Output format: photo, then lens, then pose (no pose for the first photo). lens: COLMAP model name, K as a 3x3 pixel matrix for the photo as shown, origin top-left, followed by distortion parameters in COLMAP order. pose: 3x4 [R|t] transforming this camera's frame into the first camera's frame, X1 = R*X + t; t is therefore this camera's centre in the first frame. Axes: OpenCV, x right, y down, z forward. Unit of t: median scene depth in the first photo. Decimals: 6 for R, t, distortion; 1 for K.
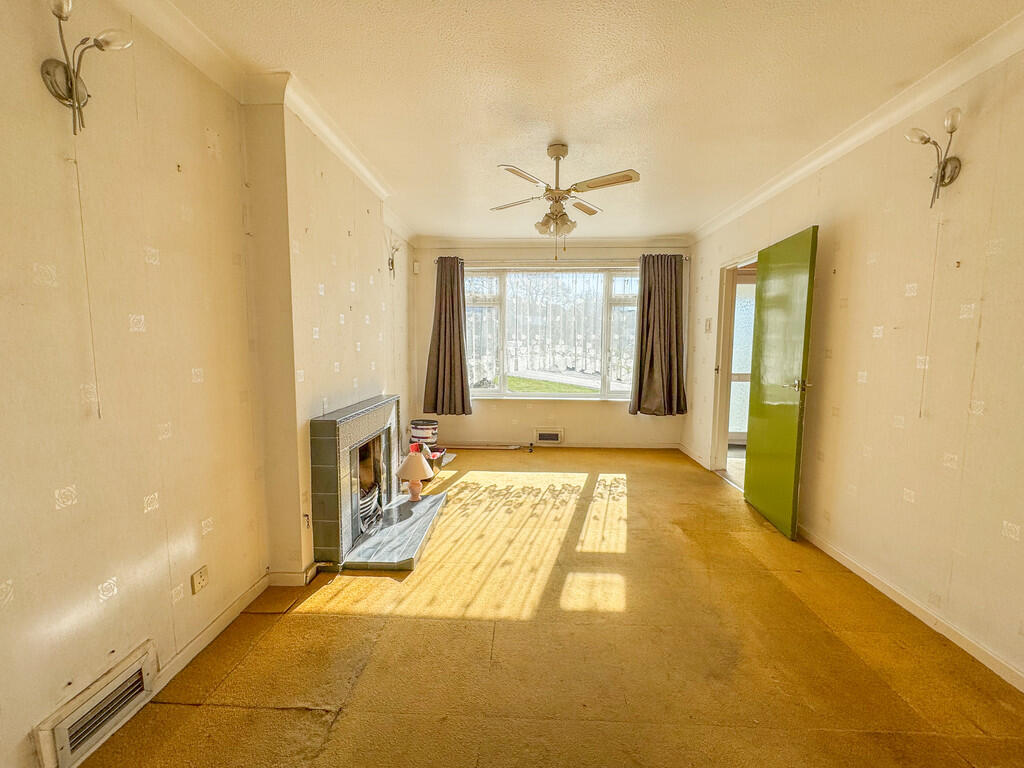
lens RADIAL K [[410.6, 0, 502.5], [0, 410.6, 385.2], [0, 0, 1]] dist [-0.006014, 0.001464]
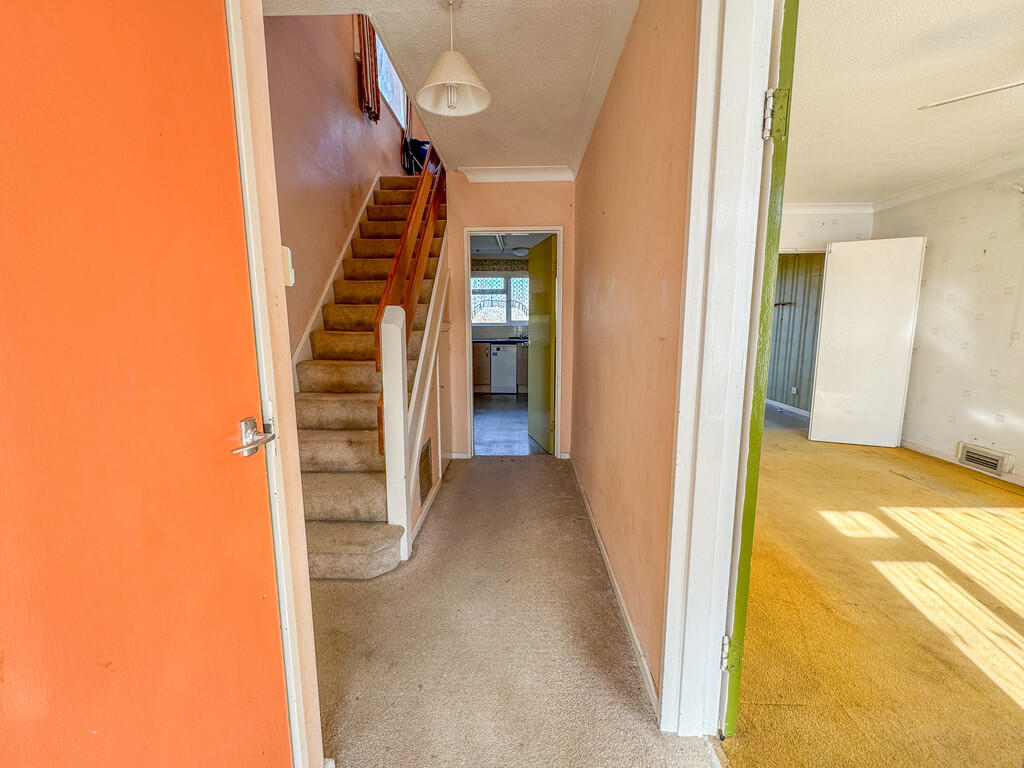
lens RADIAL K [[410.6, 0, 513.0], [0, 410.6, 384.4], [0, 0, 1]] dist [-0.006014, 0.001464]
pose [[-0.998978, 0.010608, -0.043931, 1.332531], [-0.000525, 0.969273, 0.245988, -0.180516], [0.045190, 0.245759, -0.968277, 2.121192]]
